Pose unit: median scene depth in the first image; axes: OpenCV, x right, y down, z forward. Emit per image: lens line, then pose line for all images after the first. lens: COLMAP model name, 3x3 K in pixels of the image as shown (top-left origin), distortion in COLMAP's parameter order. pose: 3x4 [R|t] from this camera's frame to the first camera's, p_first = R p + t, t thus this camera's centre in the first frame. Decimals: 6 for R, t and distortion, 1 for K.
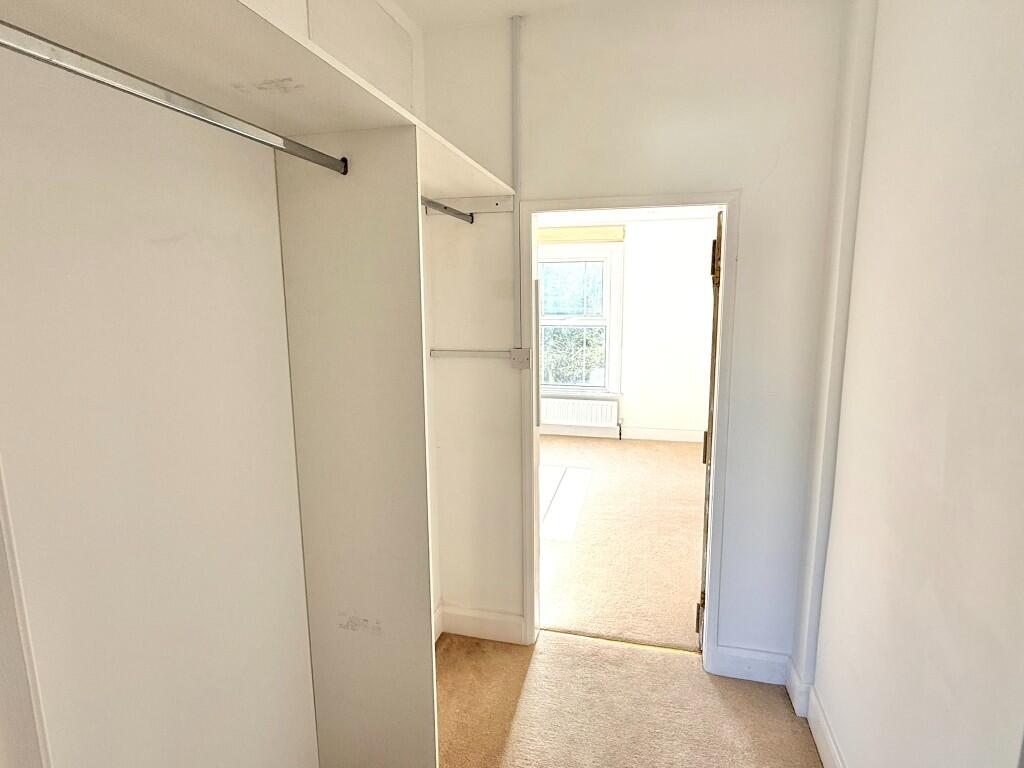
lens RADIAL K [[560.5, 0, 510.4], [0, 560.5, 382.7], [0, 0, 1]] dist [0.007128, 0.001584]
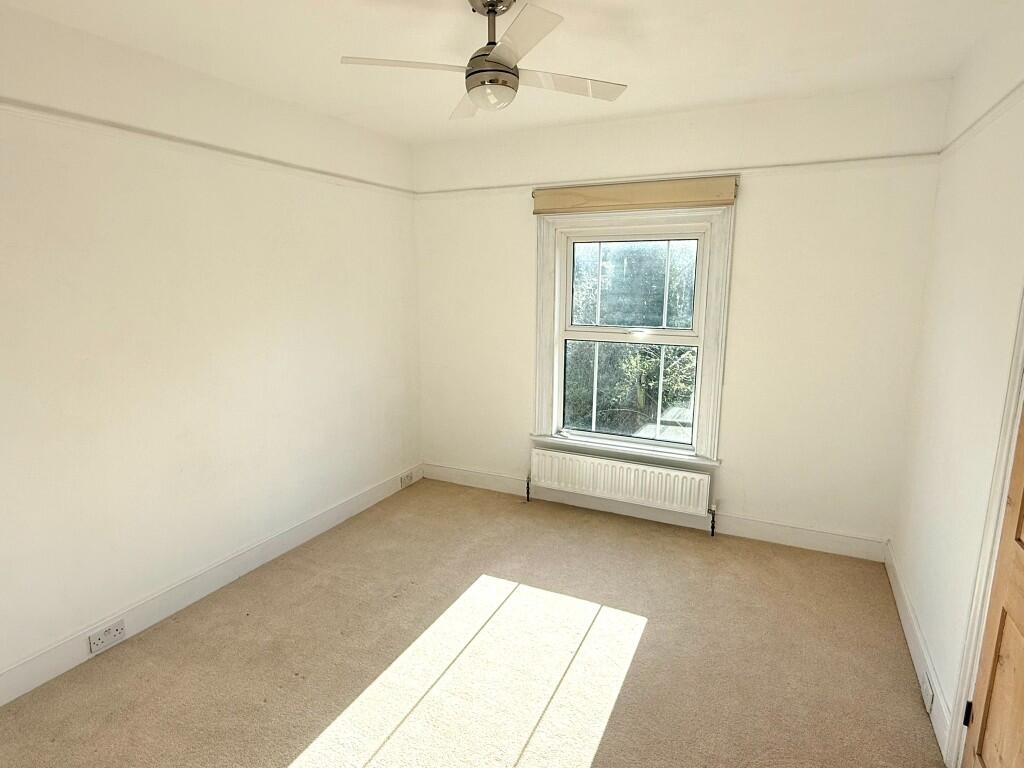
lens RADIAL K [[560.5, 0, 513.5], [0, 560.5, 383.9], [0, 0, 1]] dist [0.007128, 0.001584]
pose [[0.977159, 0.047728, -0.207078, 0.104478], [-0.043495, 0.998742, 0.024949, -0.068388], [0.208008, -0.015372, 0.978006, 0.369189]]
